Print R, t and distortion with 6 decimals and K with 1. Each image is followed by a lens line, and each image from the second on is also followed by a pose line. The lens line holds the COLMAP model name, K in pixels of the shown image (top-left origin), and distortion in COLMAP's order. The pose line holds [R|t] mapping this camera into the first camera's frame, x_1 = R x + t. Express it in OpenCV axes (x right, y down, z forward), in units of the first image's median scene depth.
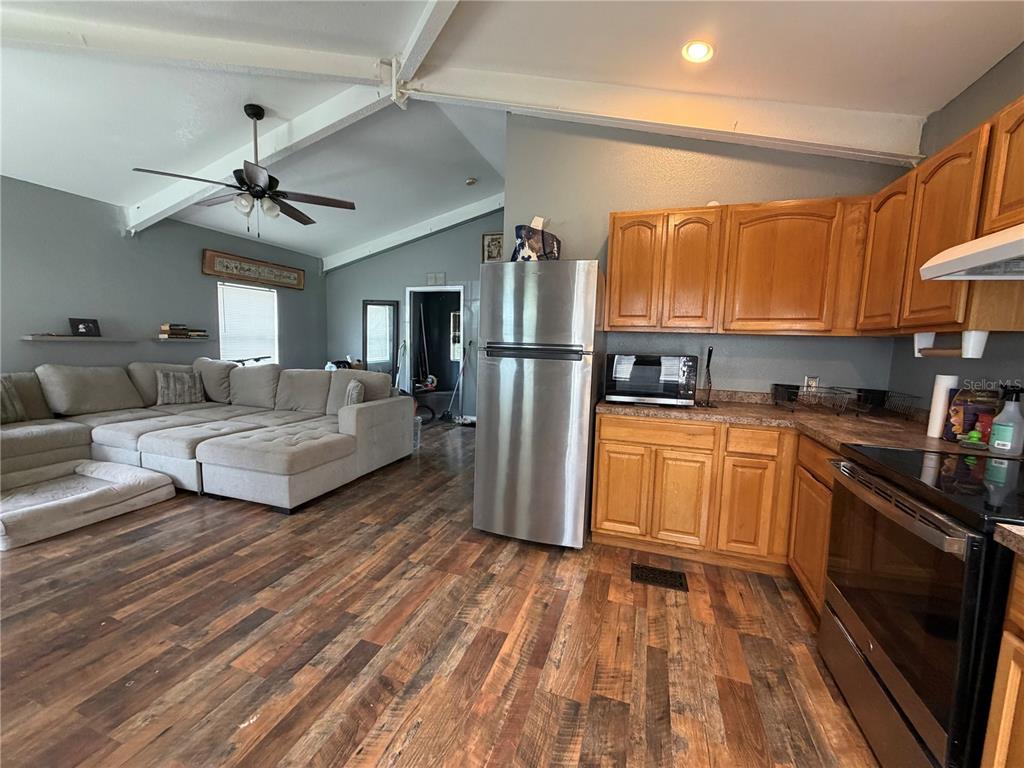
lens RADIAL K [[404.7, 0, 512.0], [0, 404.7, 384.0], [0, 0, 1]] dist [0.001065, -0.000524]
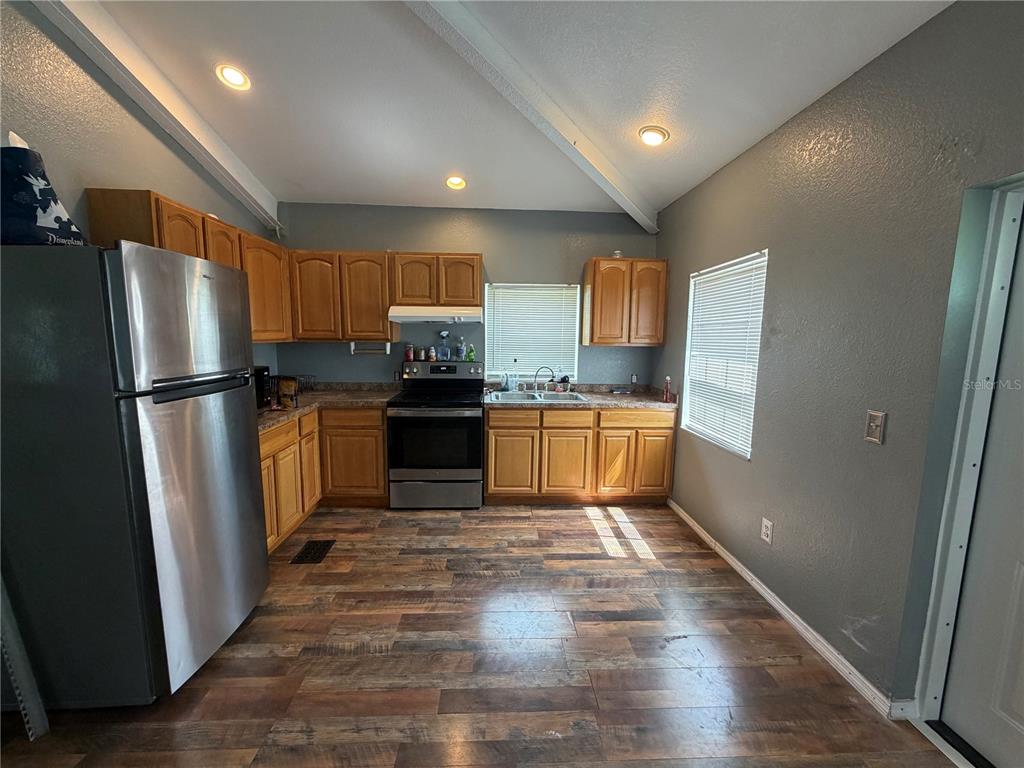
lens RADIAL K [[404.7, 0, 512.0], [0, 404.7, 384.0], [0, 0, 1]] dist [0.001065, -0.000524]
pose [[-0.363971, -0.147094, 0.919722, -1.132064], [0.072709, 0.979951, 0.185500, -0.241195], [-0.928568, 0.134389, -0.345979, 1.039739]]
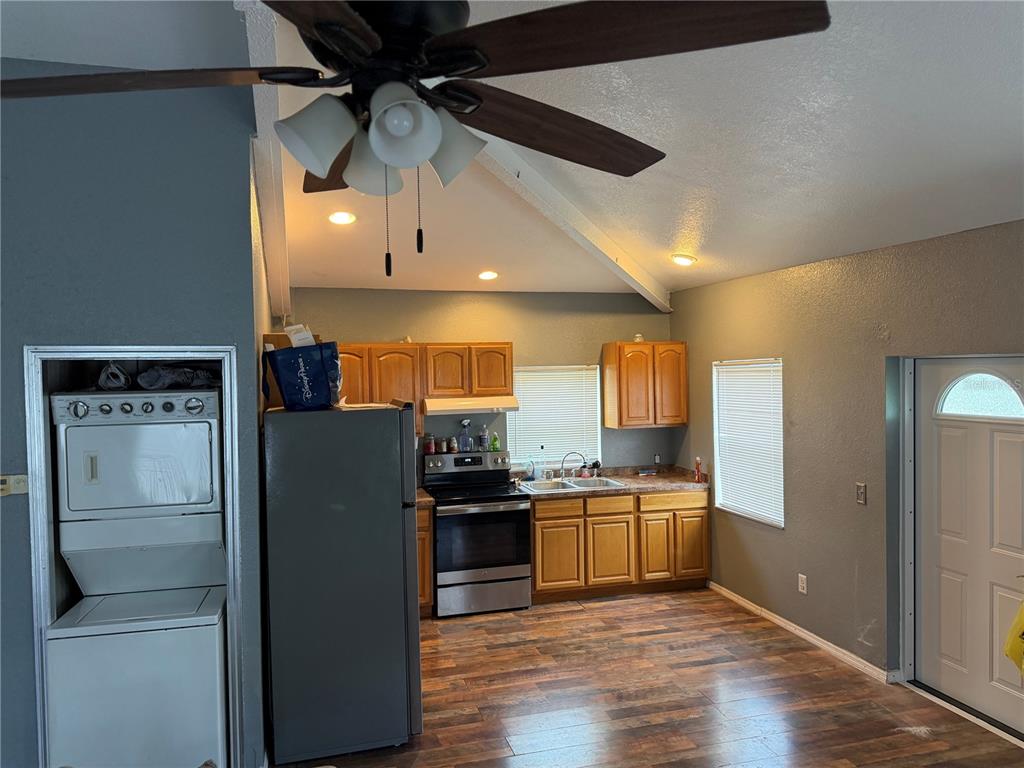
lens RADIAL K [[705.2, 0, 512.0], [0, 705.2, 384.0], [0, 0, 1]] dist [0.154755, -0.233611]
pose [[-0.565725, -0.037938, 0.823721, -1.982990], [0.086628, 0.990679, 0.105122, -0.669206], [-0.820031, 0.130828, -0.557165, 2.338491]]
